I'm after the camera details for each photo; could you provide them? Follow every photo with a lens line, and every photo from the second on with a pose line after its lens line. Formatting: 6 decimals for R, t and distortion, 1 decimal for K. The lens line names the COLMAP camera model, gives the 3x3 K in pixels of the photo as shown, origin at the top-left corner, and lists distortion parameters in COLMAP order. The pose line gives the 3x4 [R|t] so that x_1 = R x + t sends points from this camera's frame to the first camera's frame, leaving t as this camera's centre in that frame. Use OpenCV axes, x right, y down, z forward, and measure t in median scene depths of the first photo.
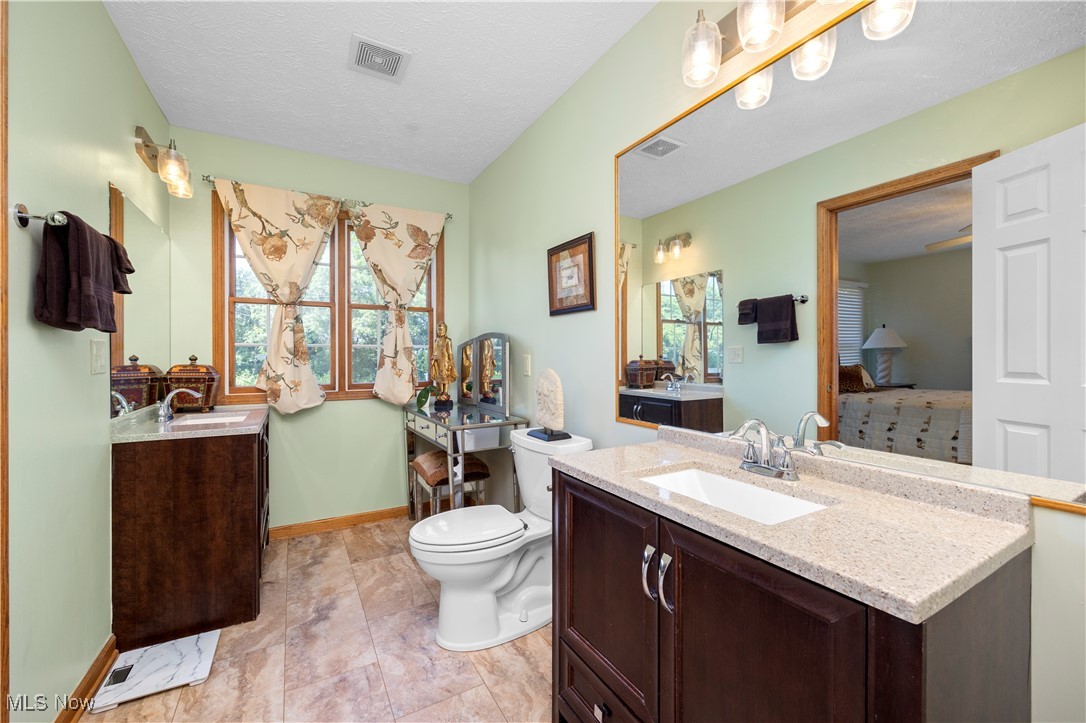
lens RADIAL K [[439.6, 0, 546.0], [0, 439.6, 358.3], [0, 0, 1]] dist [0.008738, -0.000067]
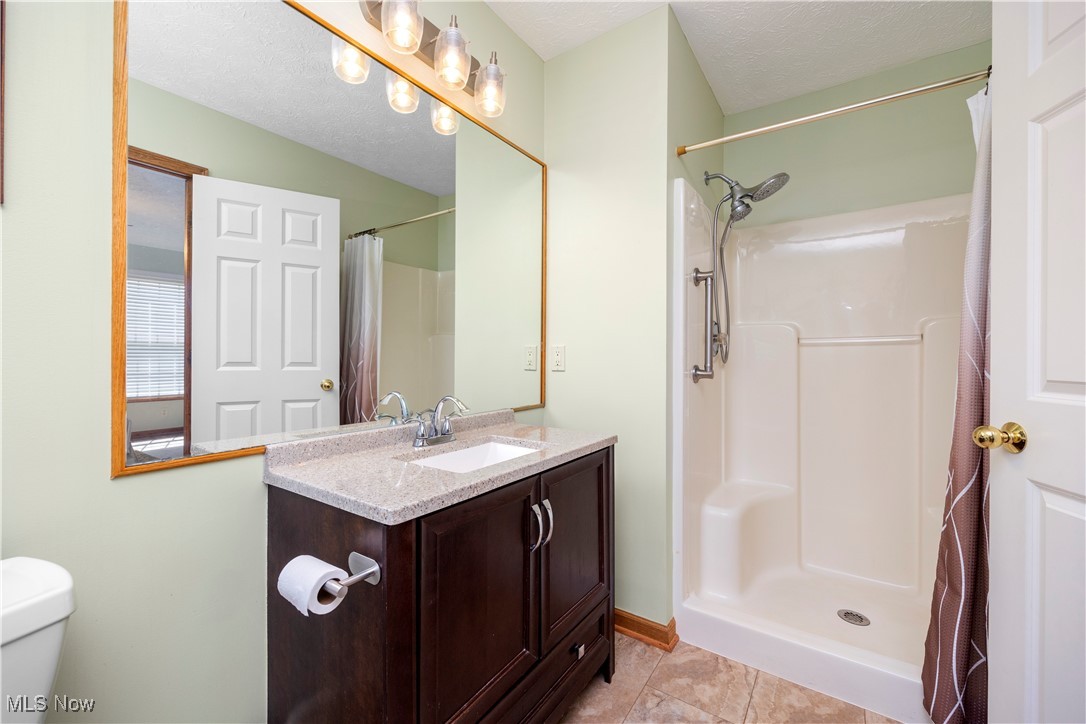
lens RADIAL K [[439.6, 0, 546.0], [0, 439.6, 358.8], [0, 0, 1]] dist [0.008738, -0.000067]
pose [[-0.435551, -0.005037, 0.900150, -0.719798], [0.002648, 0.999973, 0.006877, 0.028635], [-0.900160, 0.005379, -0.435526, 1.295725]]
